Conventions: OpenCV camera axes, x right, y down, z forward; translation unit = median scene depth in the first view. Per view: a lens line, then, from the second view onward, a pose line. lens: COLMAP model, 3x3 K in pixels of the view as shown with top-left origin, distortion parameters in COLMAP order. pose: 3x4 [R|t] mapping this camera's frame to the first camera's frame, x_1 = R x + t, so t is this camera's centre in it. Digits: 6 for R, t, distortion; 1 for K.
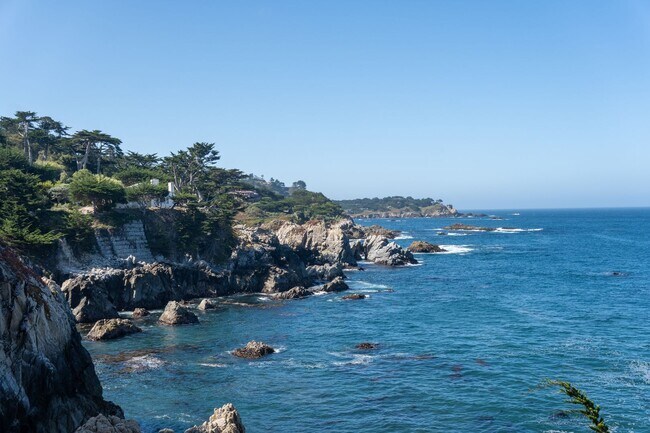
lens RADIAL K [[764.1, 0, 331.7], [0, 764.1, 218.8], [0, 0, 1]] dist [0.003990, -0.014613]
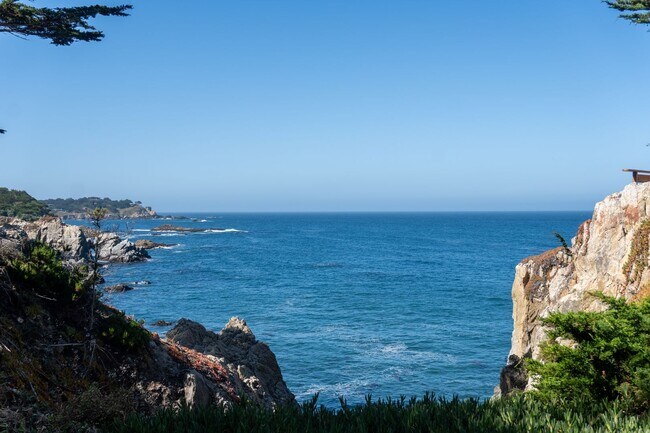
lens RADIAL K [[774.2, 0, 325.0], [0, 774.2, 216.5], [0, 0, 1]] dist [0.000289, 0.010830]
pose [[0.924000, 0.010099, 0.382258, -0.074660], [-0.007186, 0.999933, -0.009046, 0.007336], [-0.382324, 0.005611, 0.924011, -0.066547]]
